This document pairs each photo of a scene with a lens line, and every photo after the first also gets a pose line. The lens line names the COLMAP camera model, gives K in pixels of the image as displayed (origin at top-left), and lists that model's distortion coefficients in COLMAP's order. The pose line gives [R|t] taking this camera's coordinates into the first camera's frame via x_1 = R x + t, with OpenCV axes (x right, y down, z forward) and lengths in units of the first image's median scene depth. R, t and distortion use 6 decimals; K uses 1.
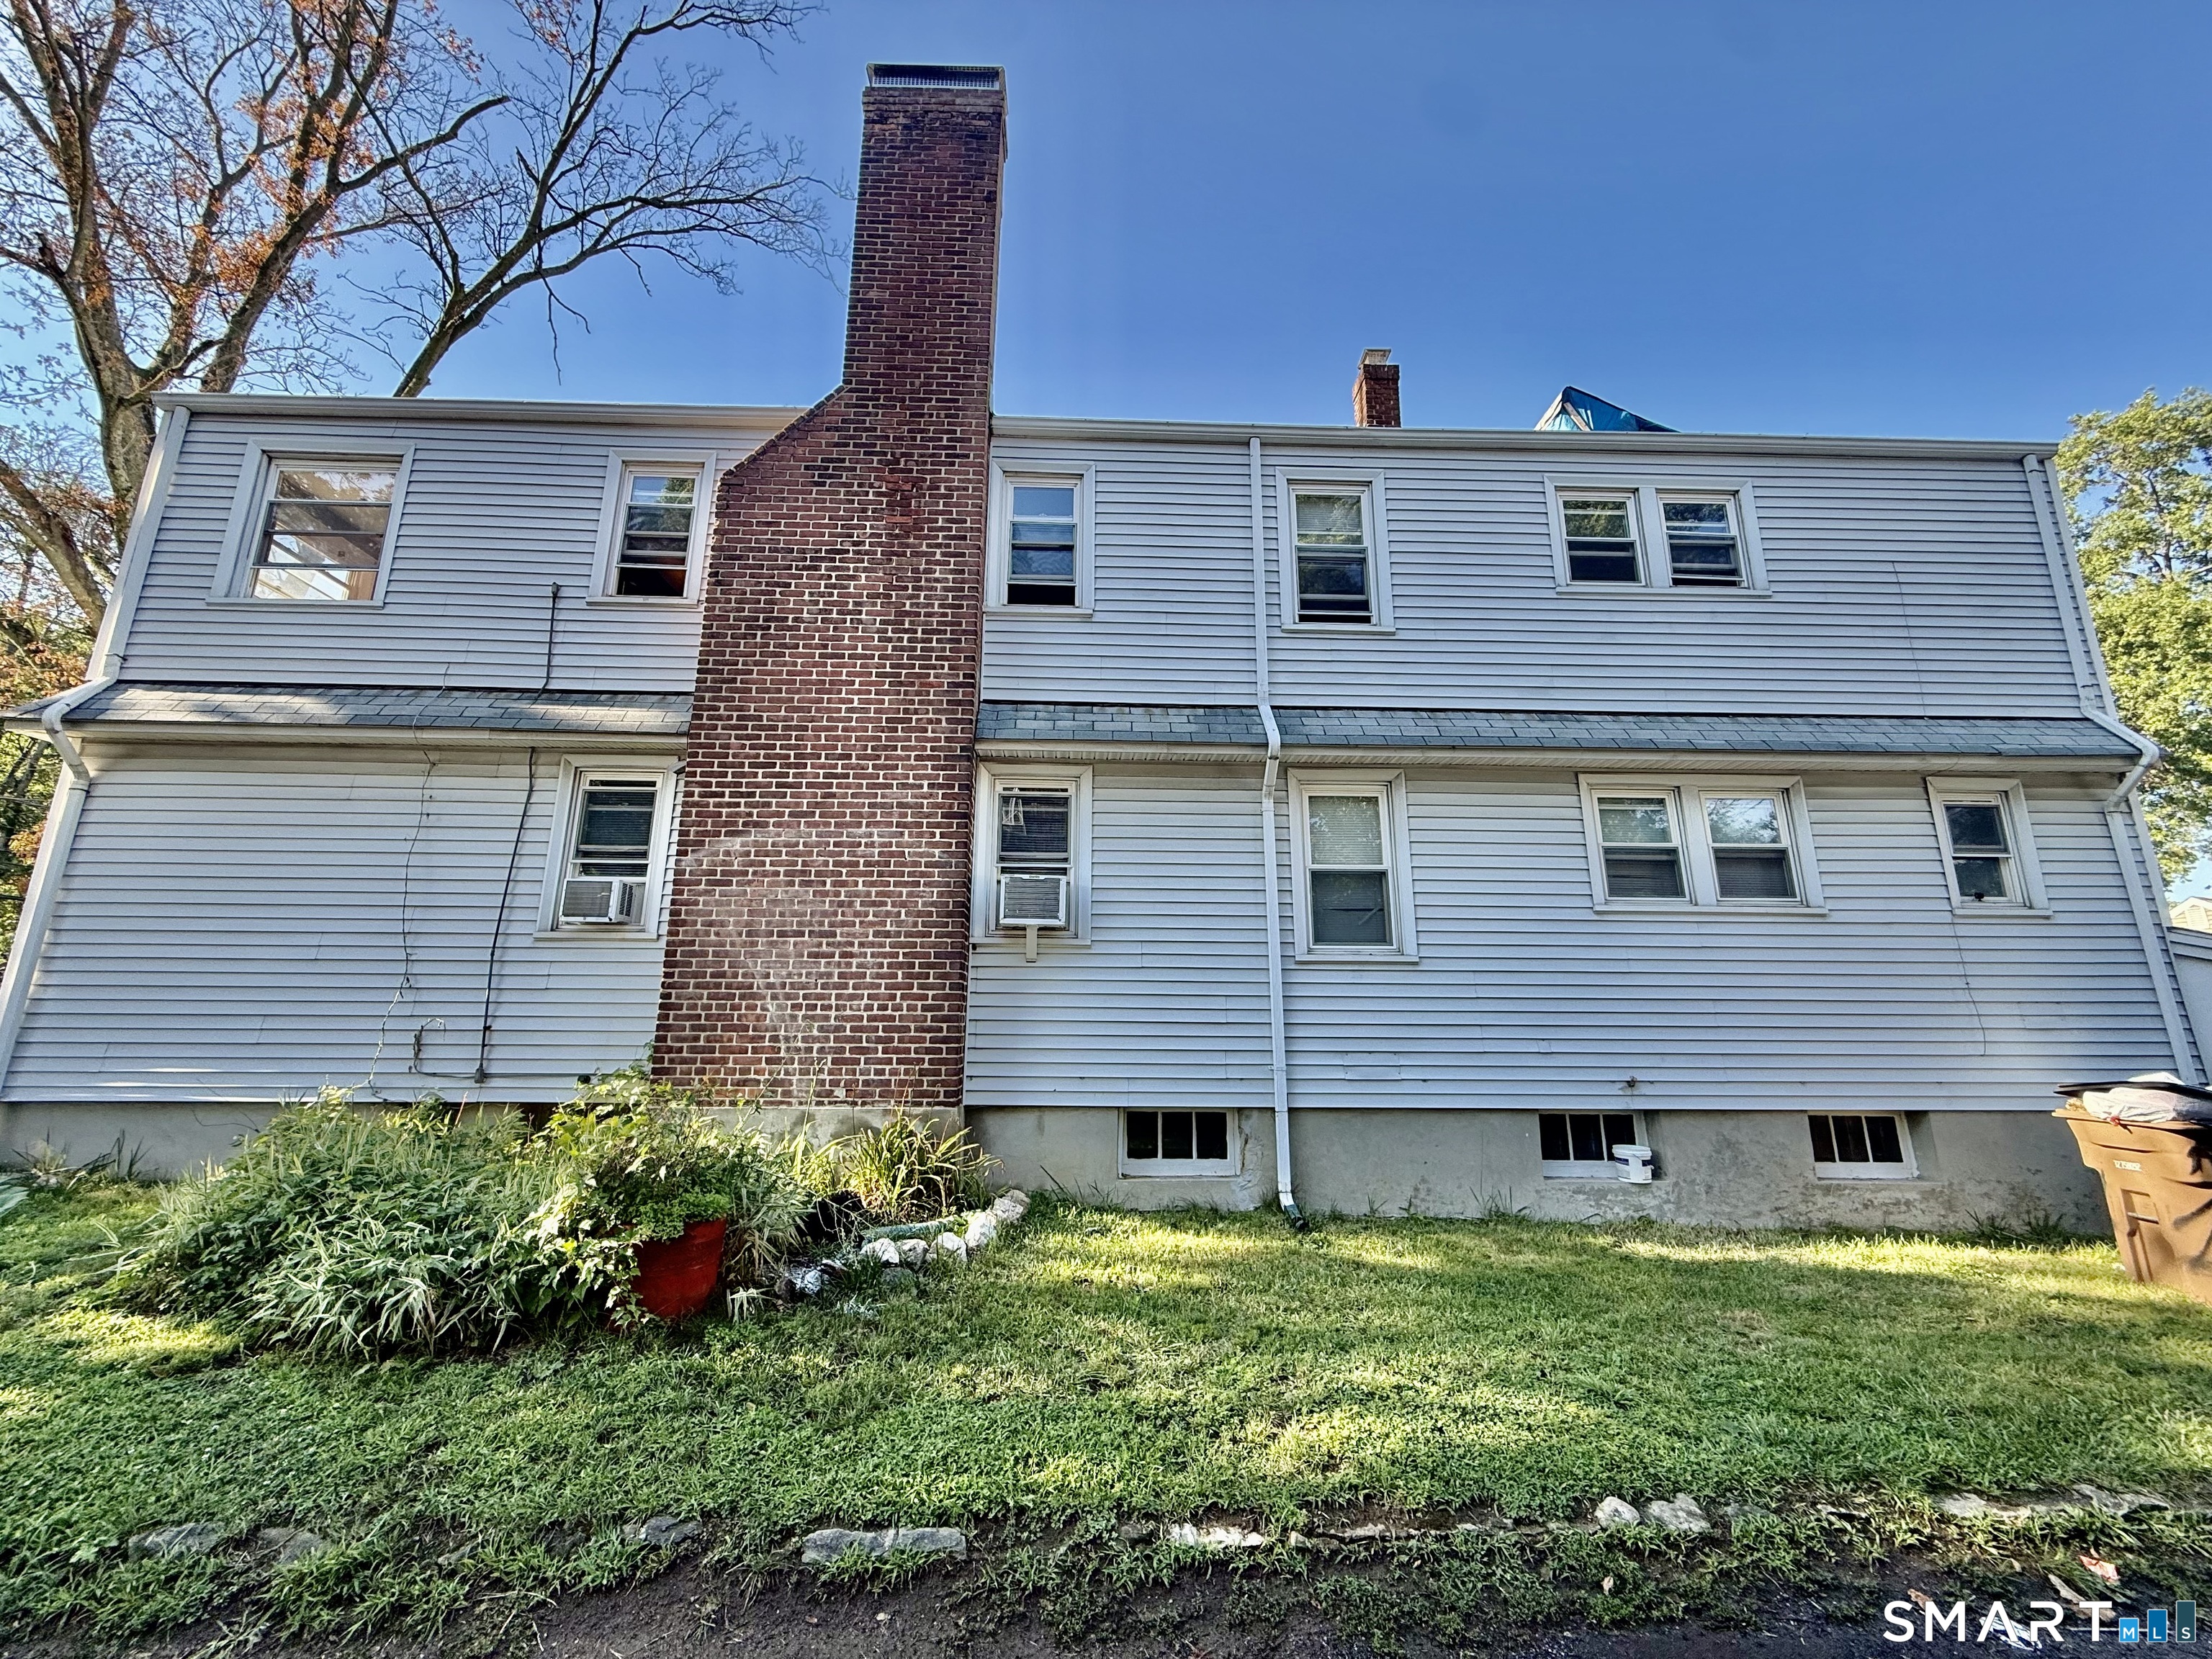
lens RADIAL K [[887.6, 0, 1103.2], [0, 887.6, 829.6], [0, 0, 1]] dist [-0.000310, -0.000006]
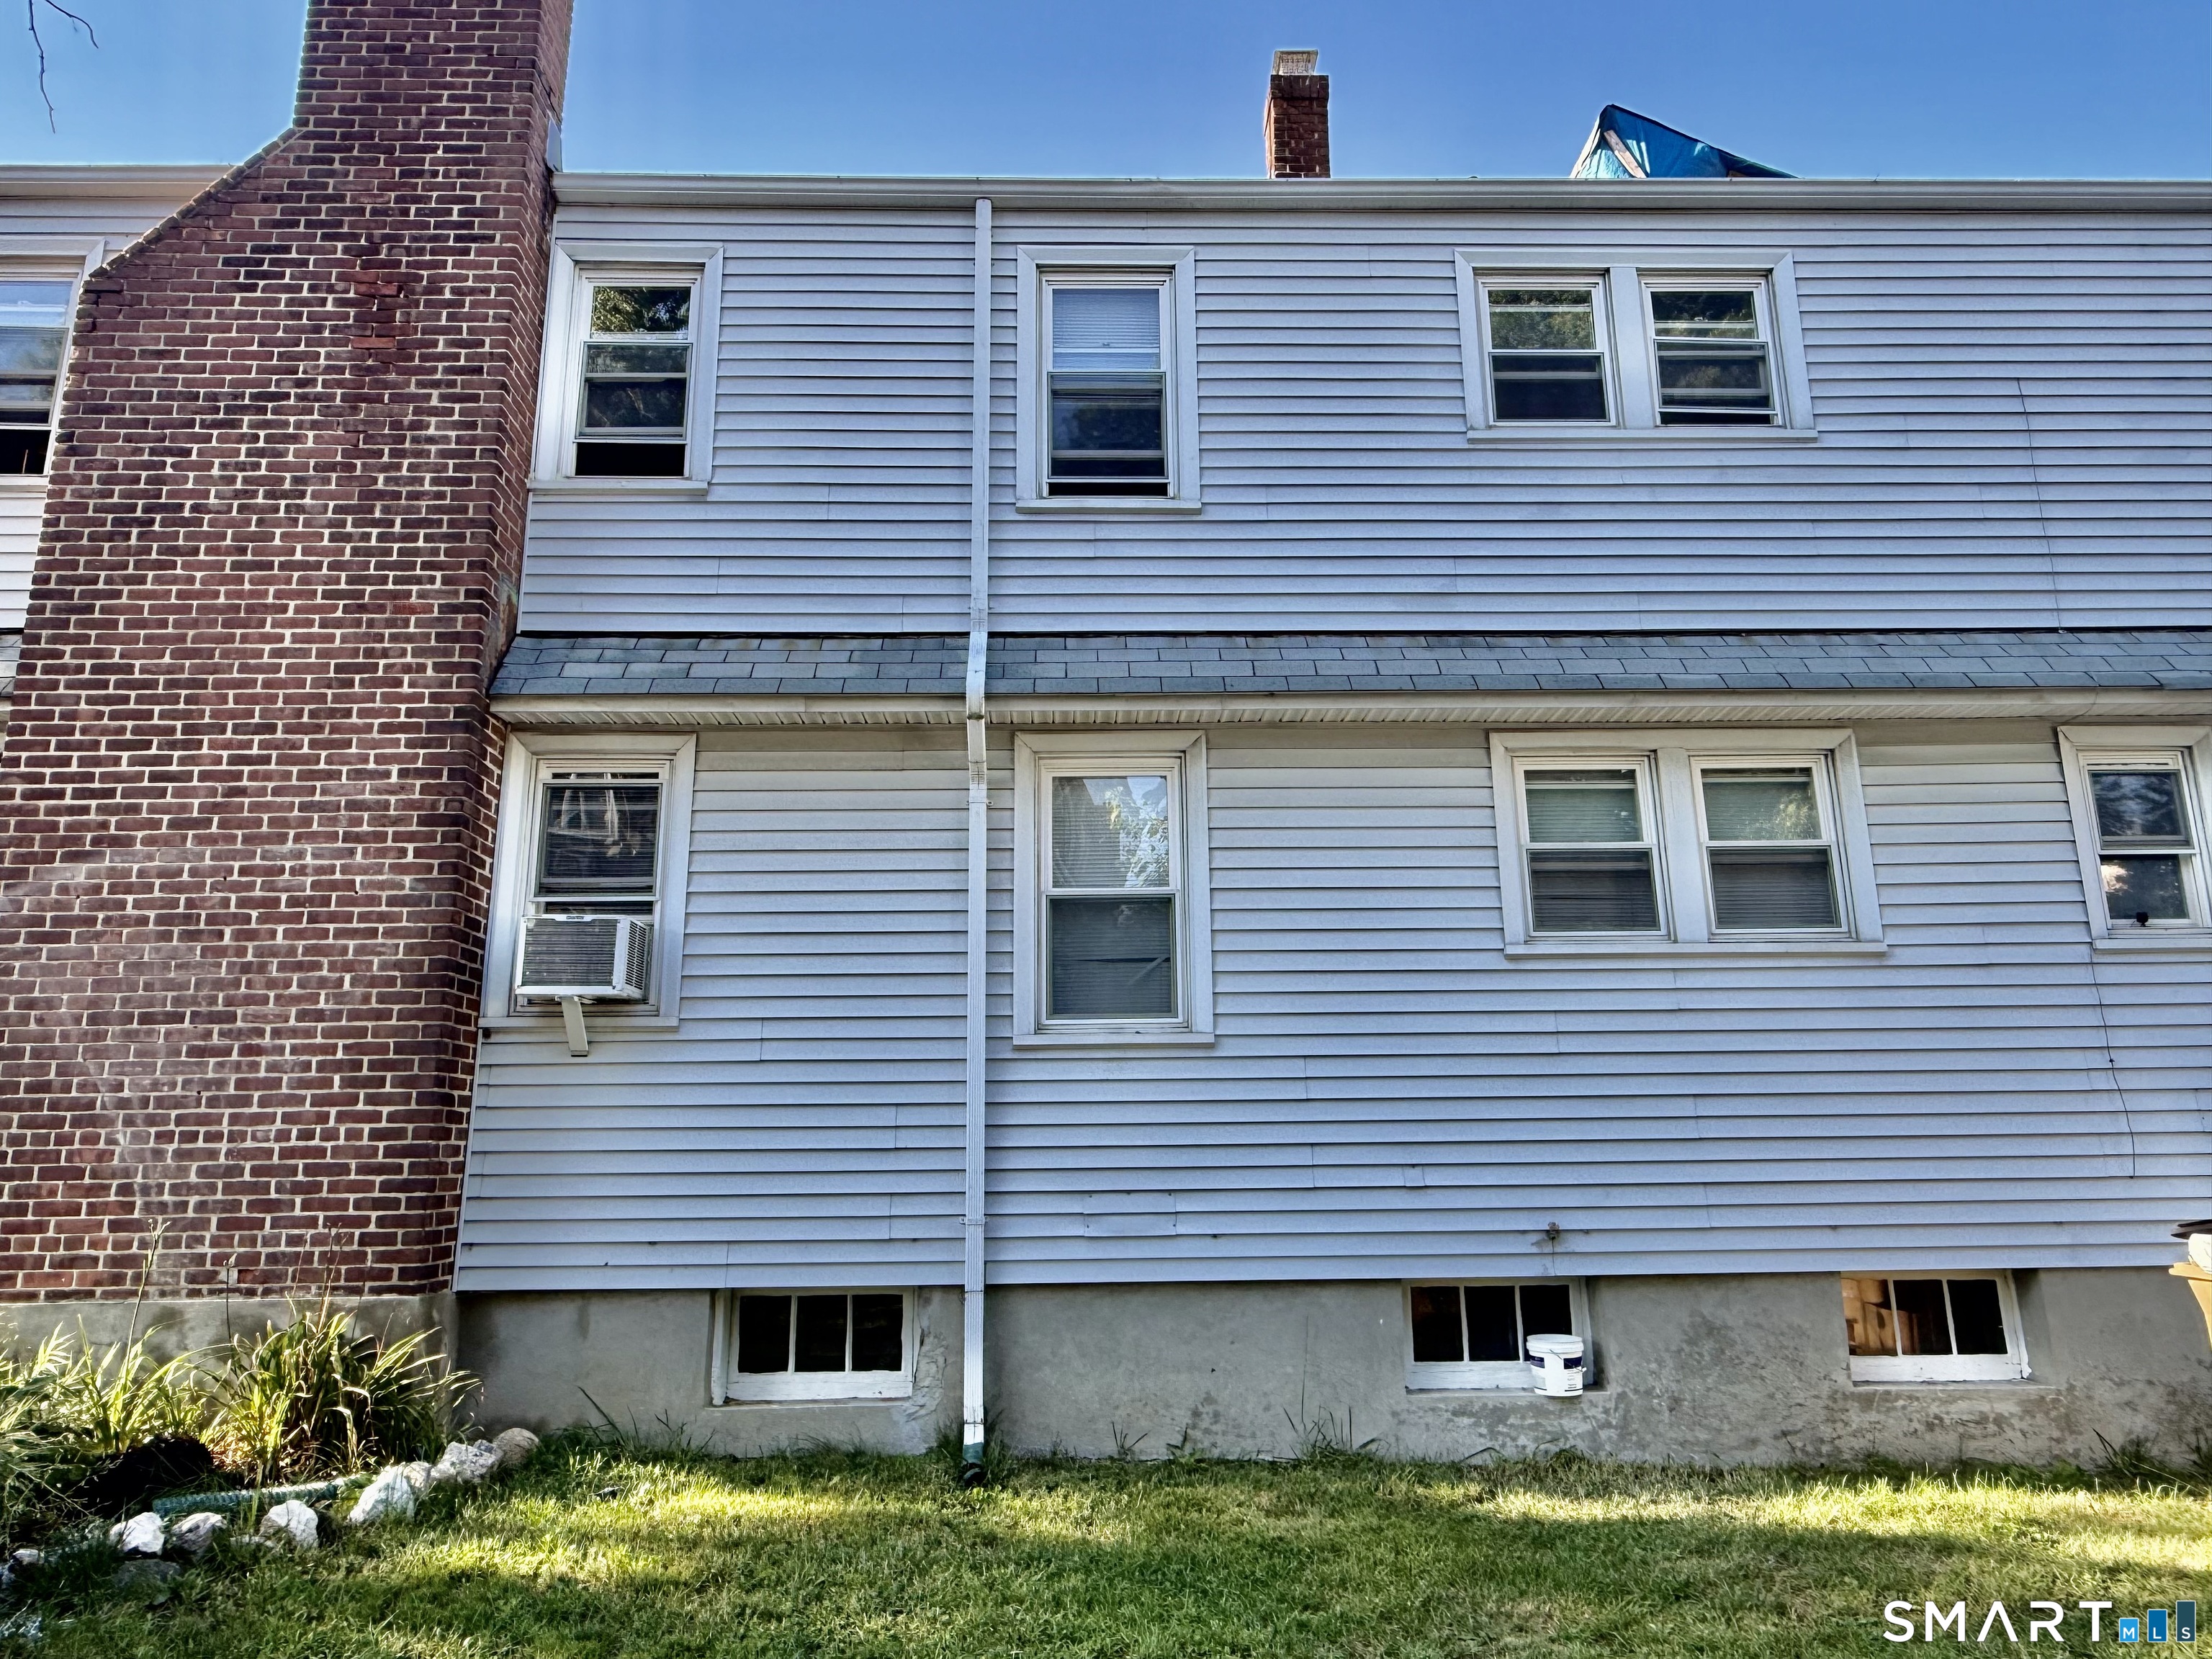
lens RADIAL K [[1446.5, 0, 1106.4], [0, 1446.5, 822.9], [0, 0, 1]] dist [0.000379, 0.000327]
pose [[0.999805, -0.019711, 0.001114, 0.277414], [0.019719, 0.999774, -0.007953, 0.002780], [-0.000957, 0.007973, 0.999968, -0.004728]]
